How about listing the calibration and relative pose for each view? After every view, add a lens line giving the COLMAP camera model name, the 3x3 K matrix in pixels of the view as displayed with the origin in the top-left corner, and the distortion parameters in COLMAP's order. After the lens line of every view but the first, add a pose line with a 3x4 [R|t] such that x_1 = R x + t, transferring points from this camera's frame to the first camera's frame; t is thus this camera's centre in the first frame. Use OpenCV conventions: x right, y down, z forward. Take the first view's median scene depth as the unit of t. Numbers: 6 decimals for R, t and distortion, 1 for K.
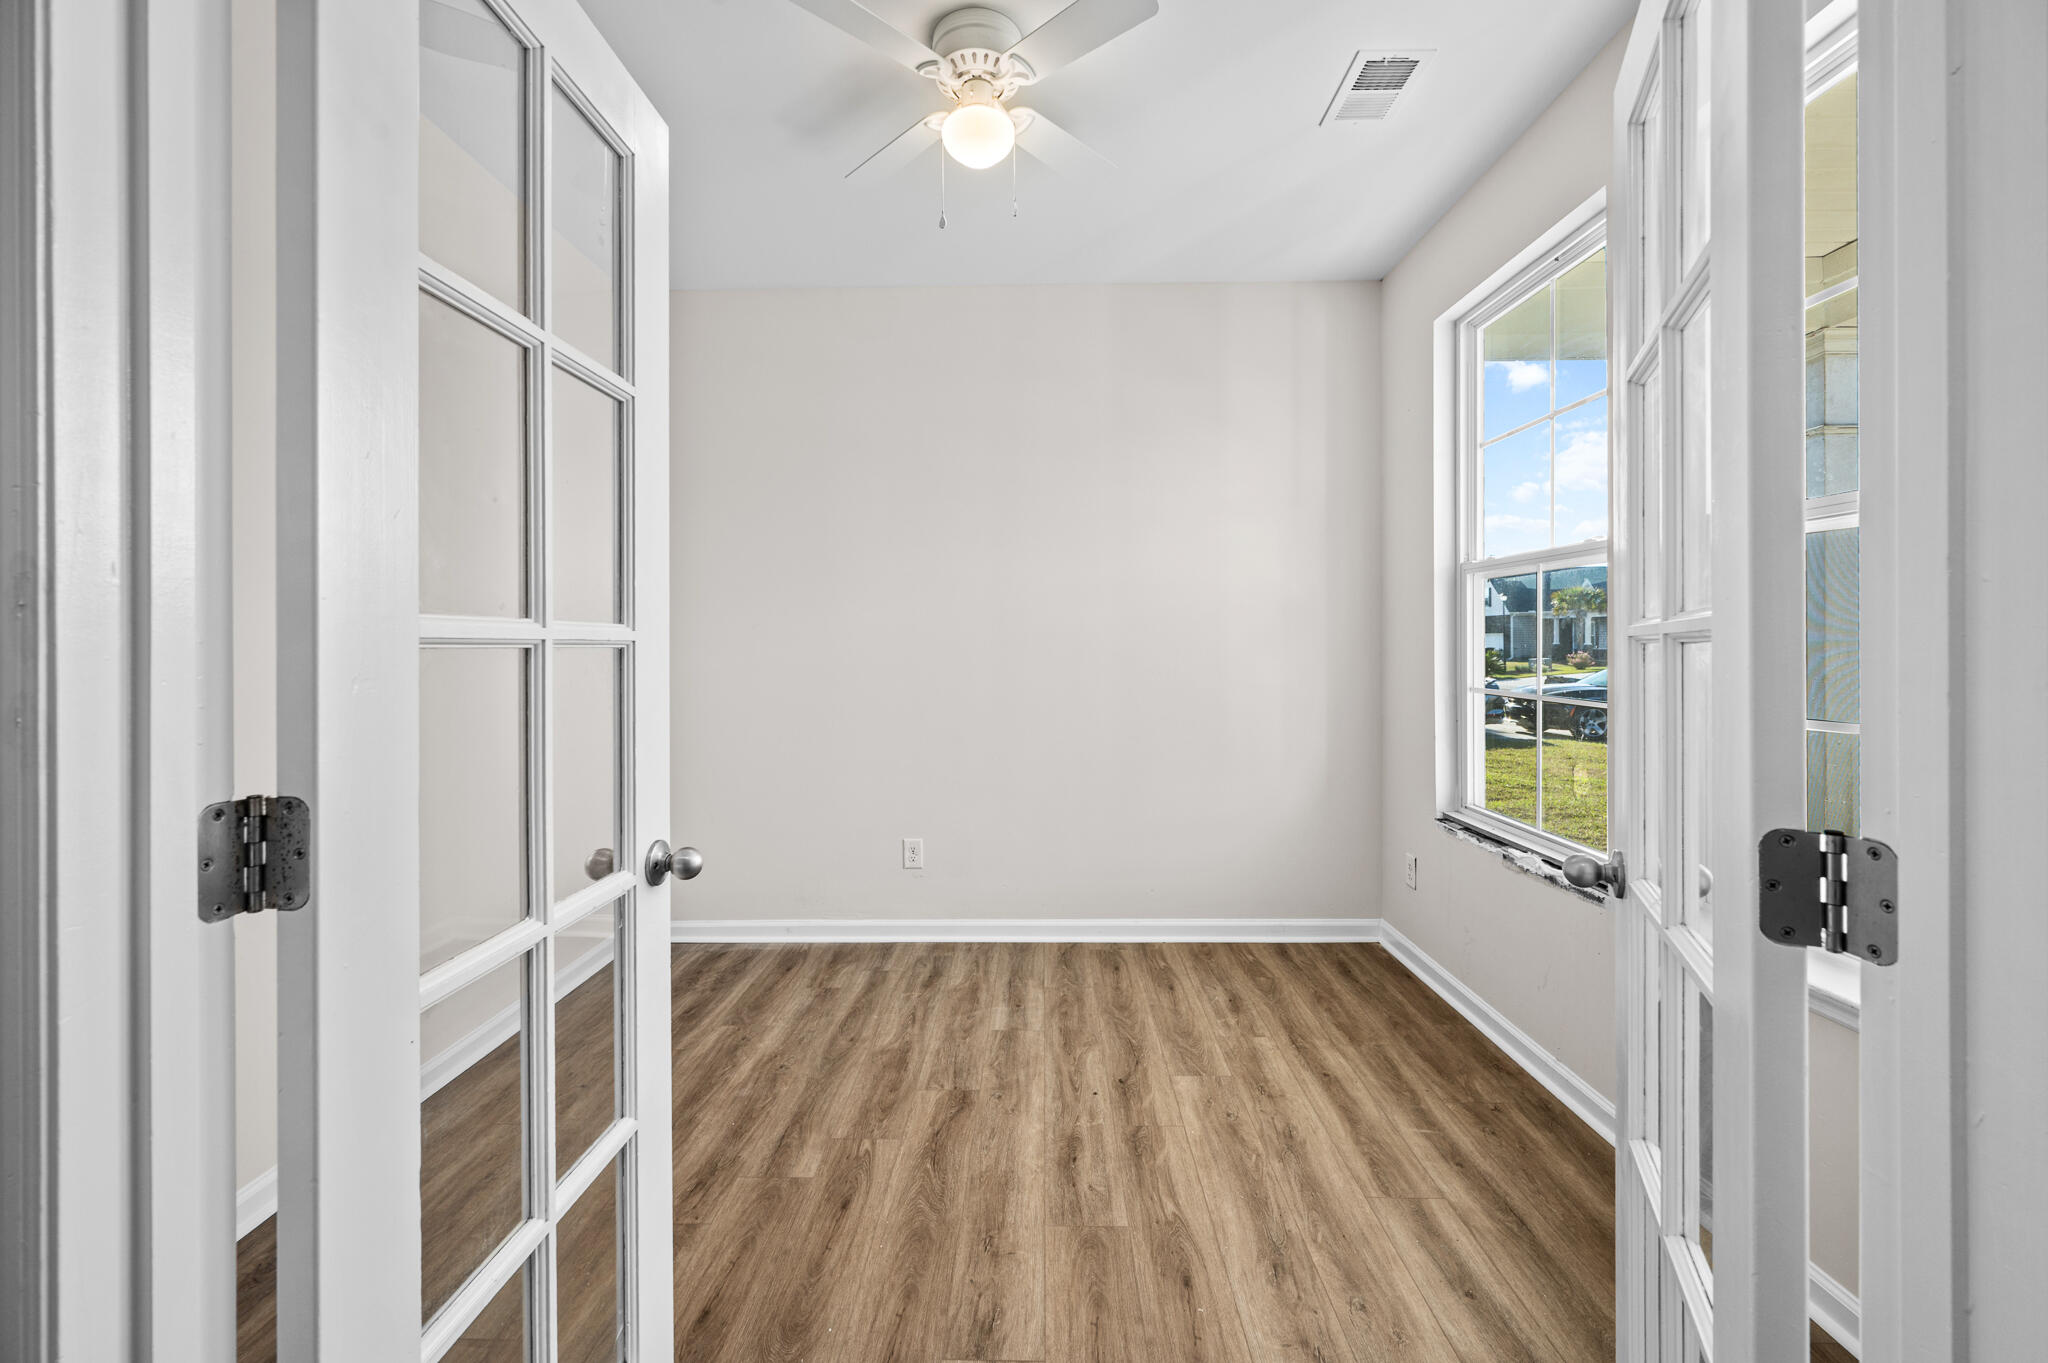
lens RADIAL K [[834.1, 0, 1019.0], [0, 834.1, 661.7], [0, 0, 1]] dist [0.000075, -0.000001]
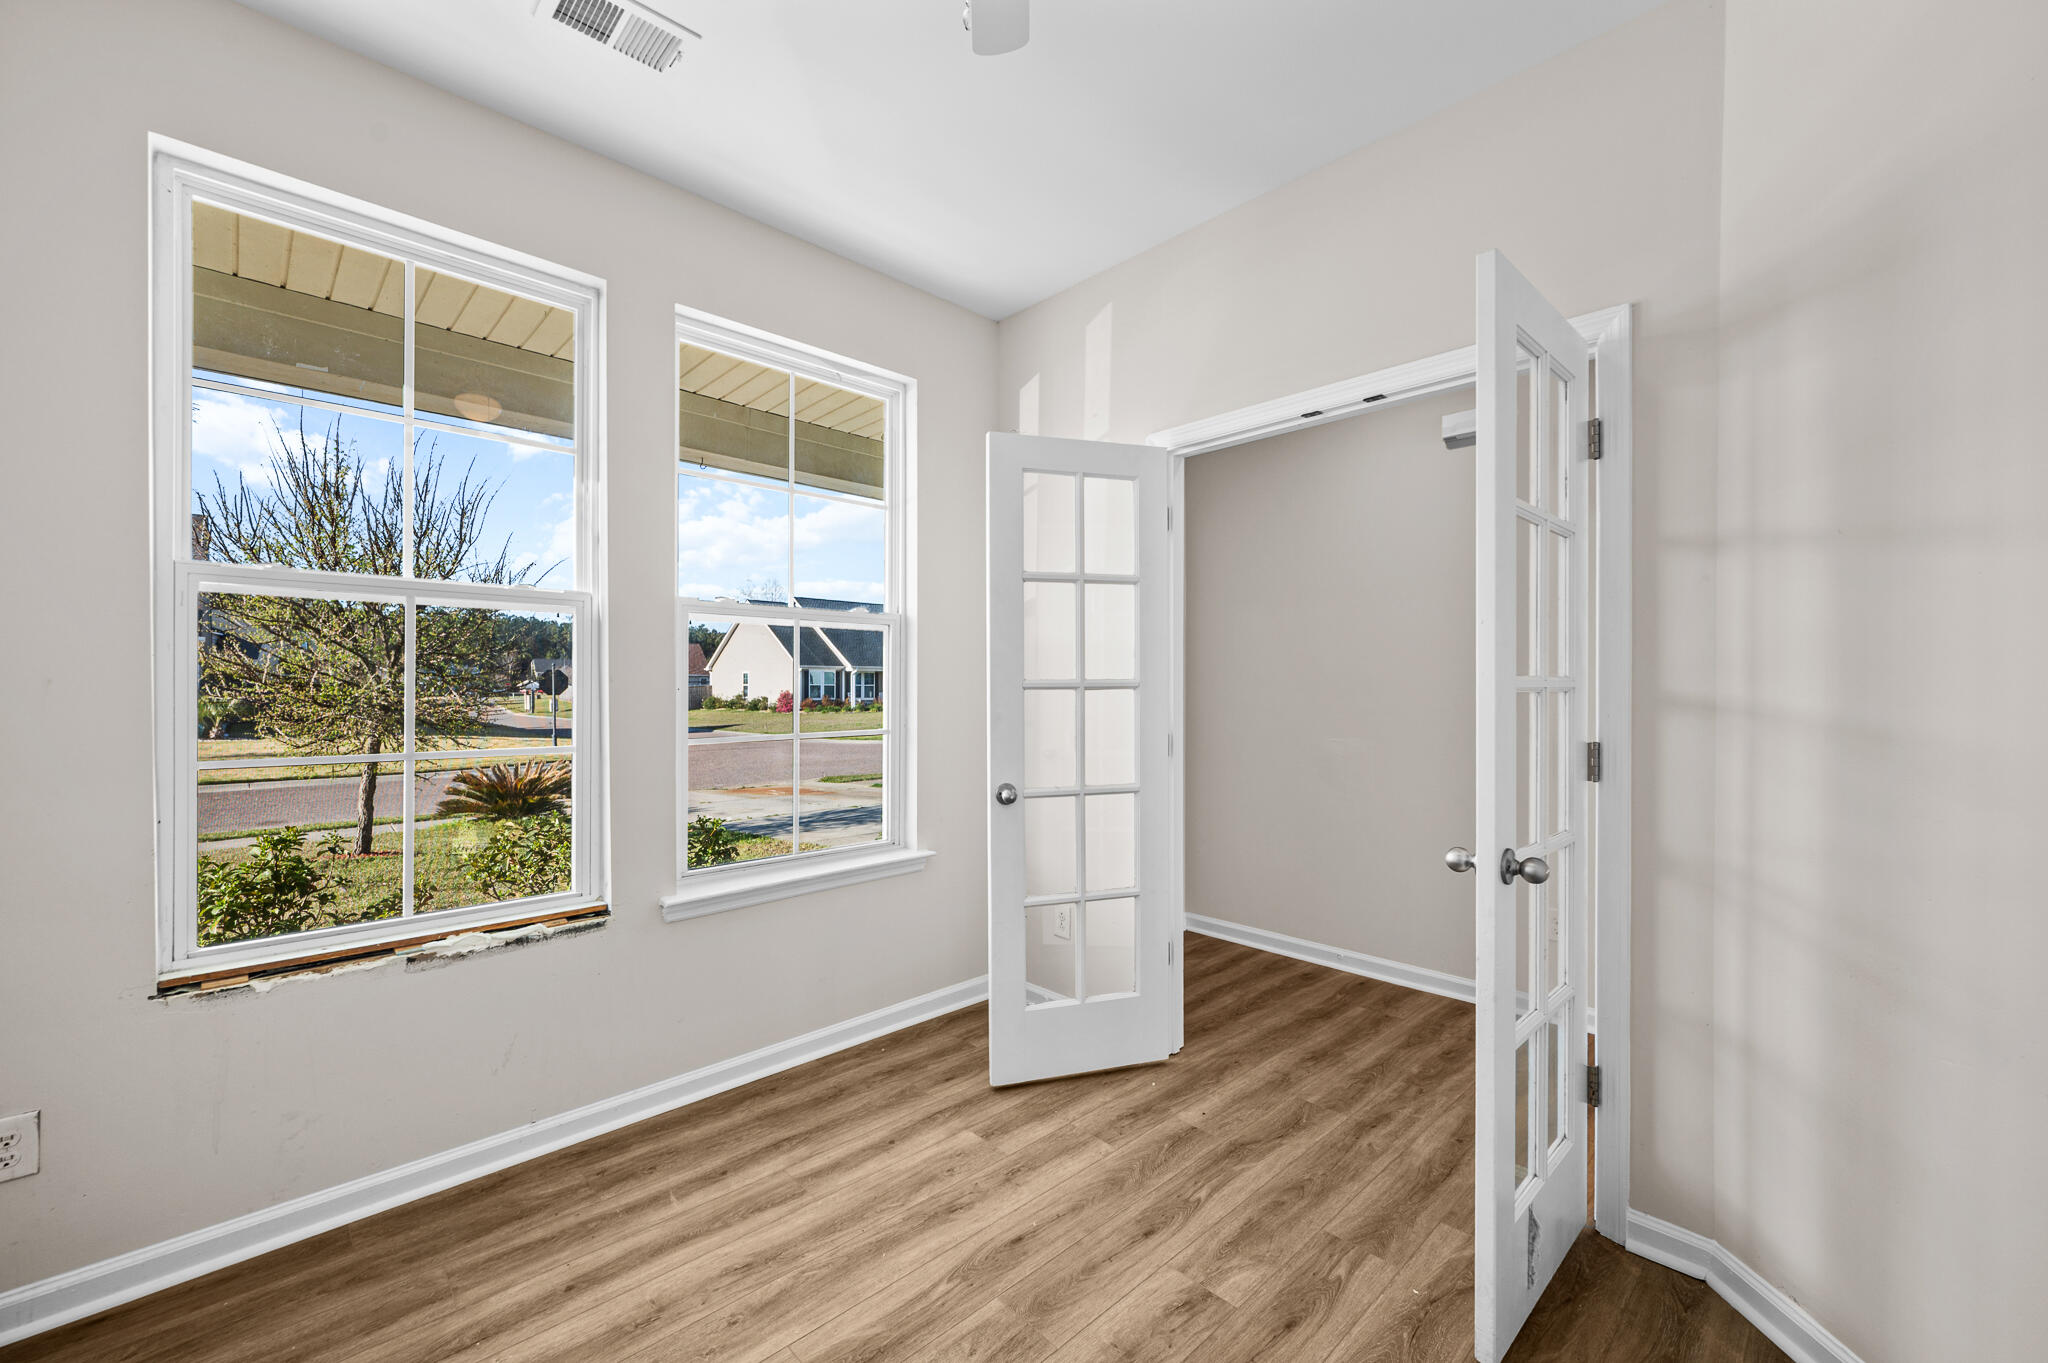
lens RADIAL K [[834.1, 0, 1019.0], [0, 834.1, 661.7], [0, 0, 1]] dist [0.000075, -0.000001]
pose [[-0.710427, 0.023117, 0.703391, -0.545243], [0.018482, 0.999729, -0.014189, -0.042730], [-0.703528, 0.002920, -0.710662, 1.553913]]
